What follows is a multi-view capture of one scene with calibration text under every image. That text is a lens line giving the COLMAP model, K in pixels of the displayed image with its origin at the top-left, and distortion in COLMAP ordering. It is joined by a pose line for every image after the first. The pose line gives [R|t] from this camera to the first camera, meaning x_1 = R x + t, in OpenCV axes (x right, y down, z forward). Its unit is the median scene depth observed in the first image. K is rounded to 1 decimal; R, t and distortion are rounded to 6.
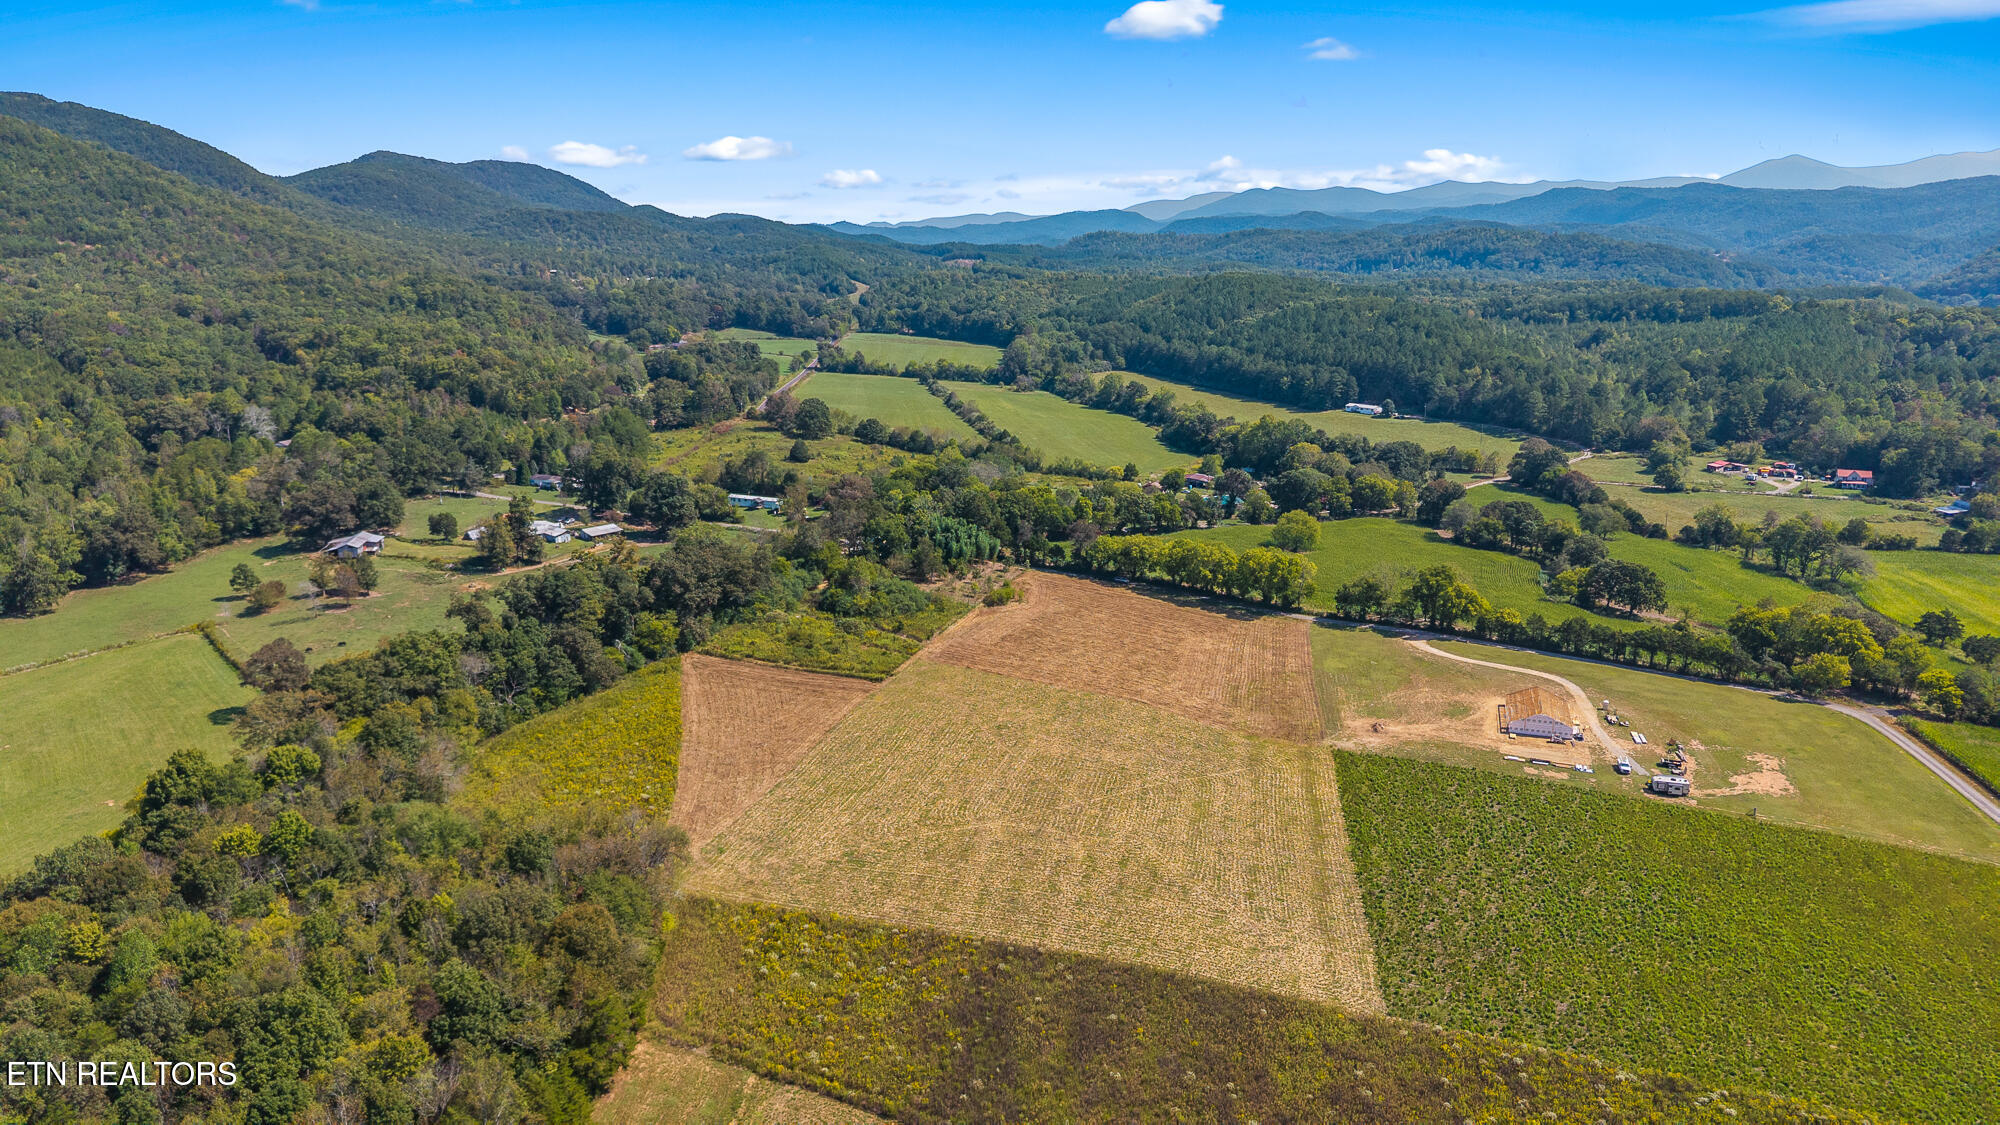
lens RADIAL K [[1331.4, 0, 1007.2], [0, 1331.4, 560.5], [0, 0, 1]] dist [0.038060, -0.040432]
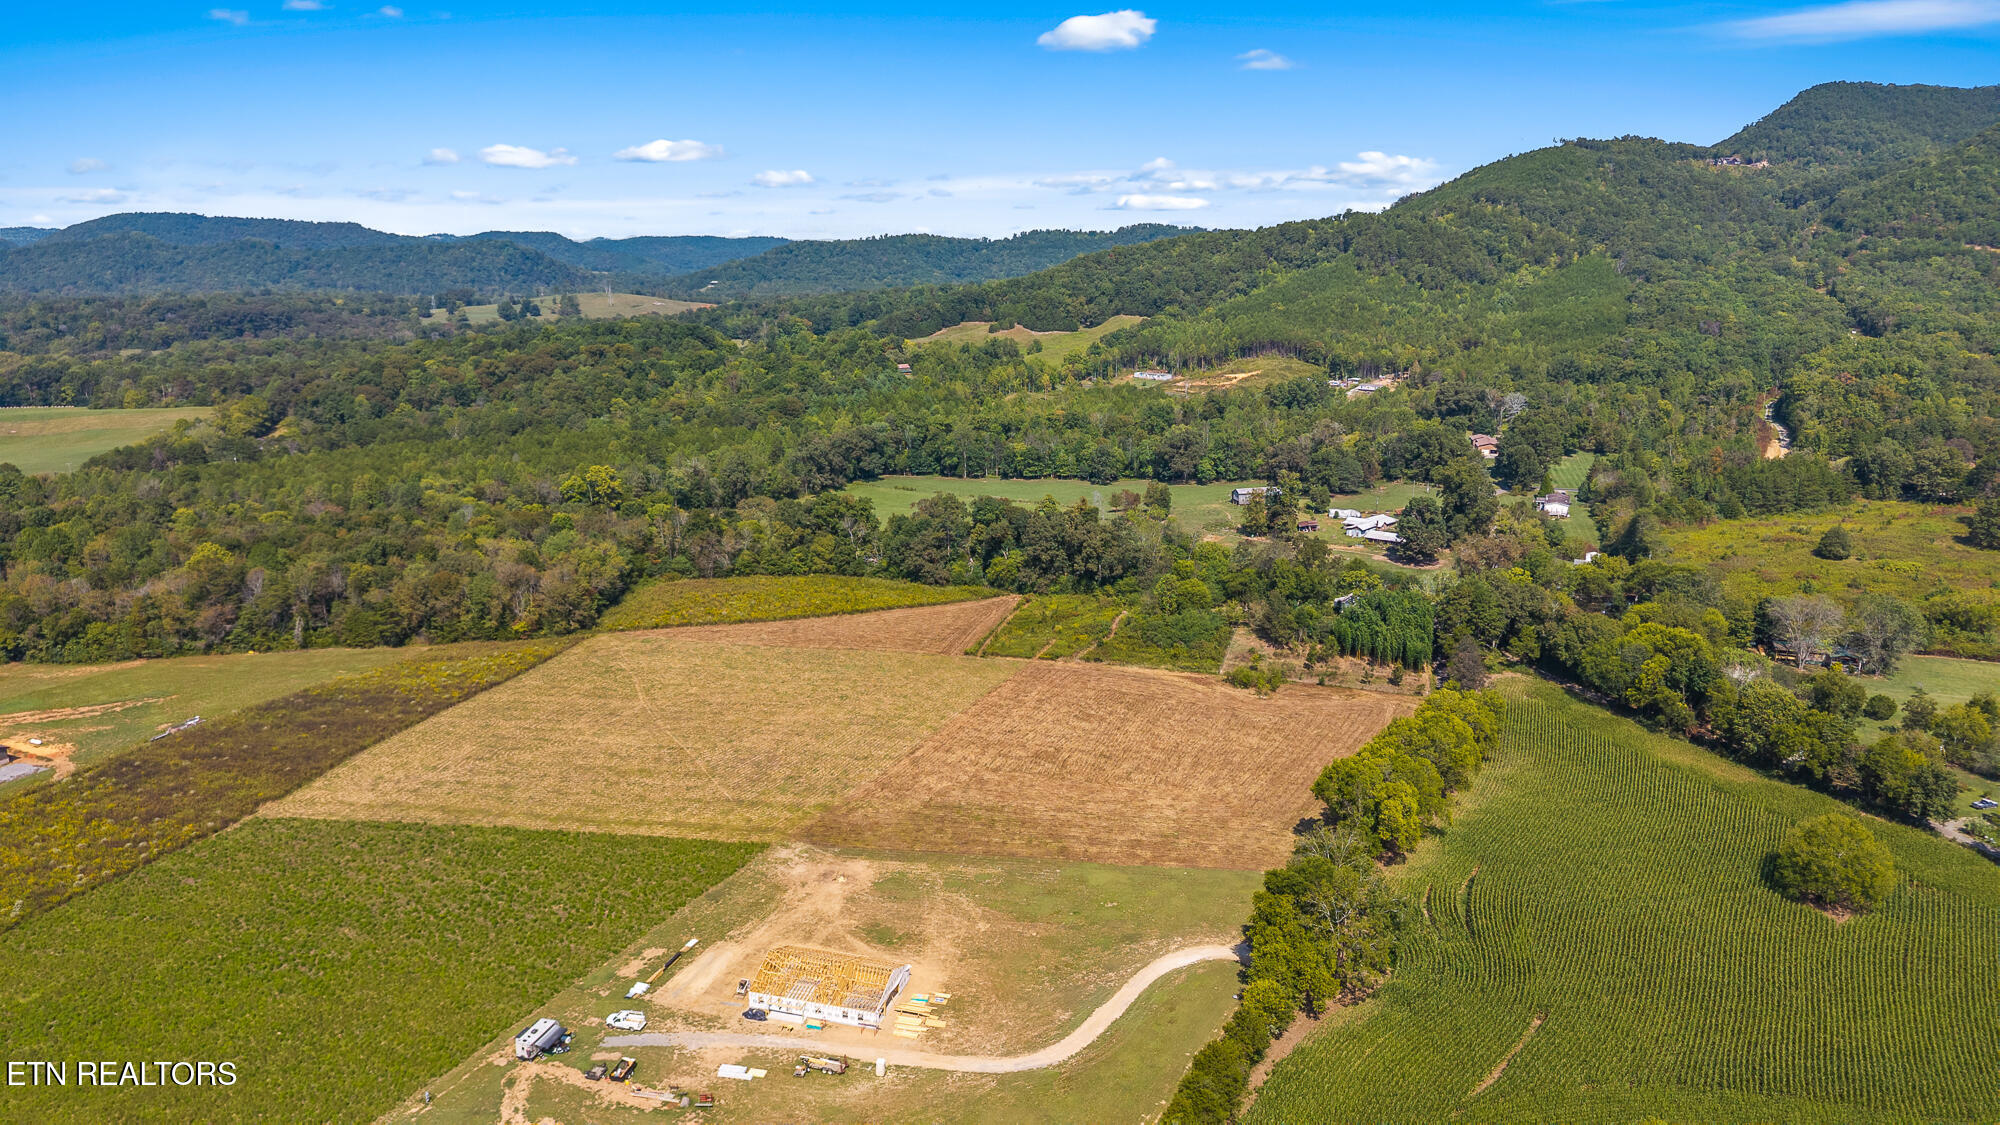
lens RADIAL K [[1328.9, 0, 1003.3], [0, 1328.9, 565.2], [0, 0, 1]] dist [0.052606, -0.076585]
pose [[0.018301, 0.237417, -0.971235, 0.757008], [-0.238676, 0.944352, 0.226348, -0.184268], [0.970927, 0.227668, 0.073948, 0.773835]]
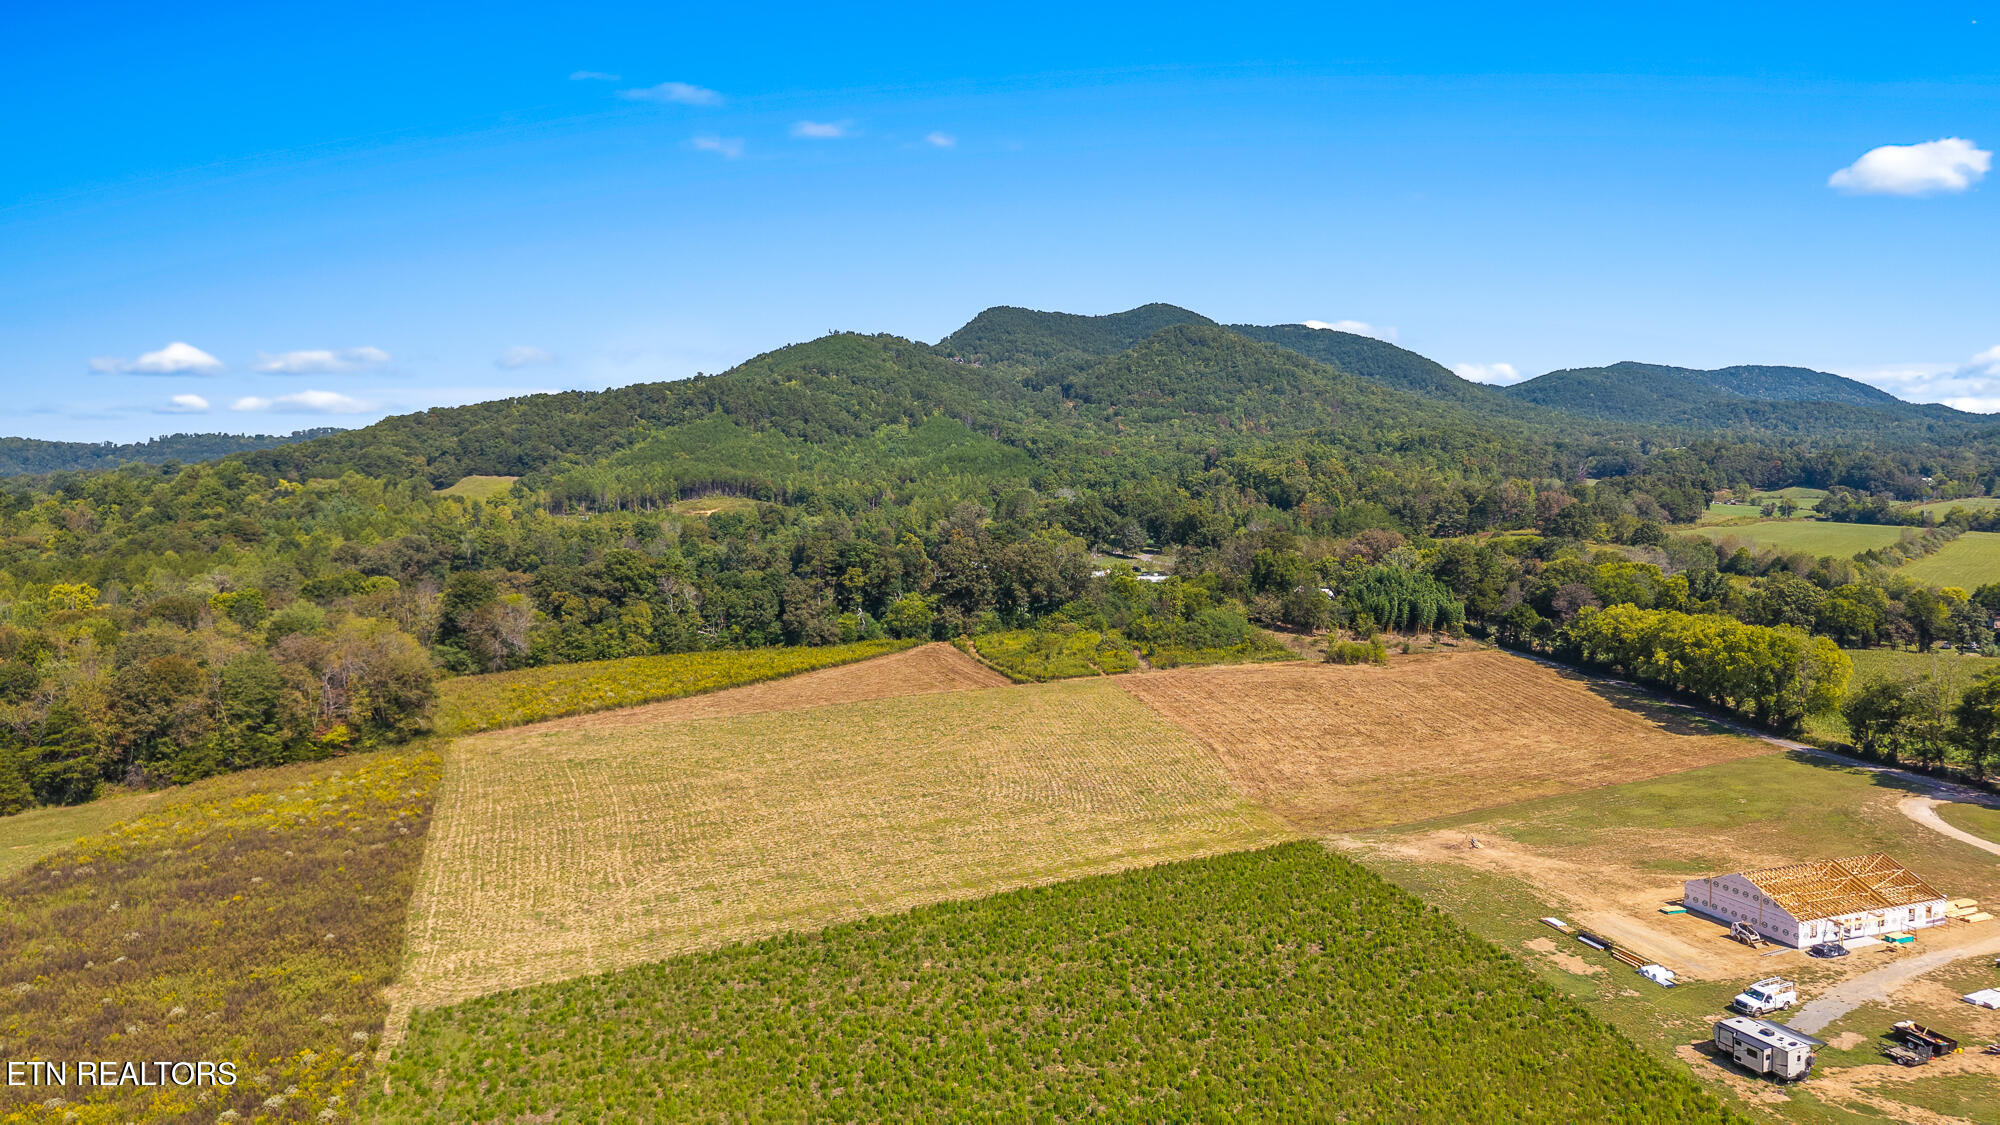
lens RADIAL K [[1331.4, 0, 1007.2], [0, 1331.4, 560.5], [0, 0, 1]] dist [0.038060, -0.040432]
pose [[0.609853, 0.045943, -0.791182, 0.453301], [-0.179667, 0.980341, -0.081561, 0.070116], [0.771881, 0.191889, 0.606118, 0.398074]]
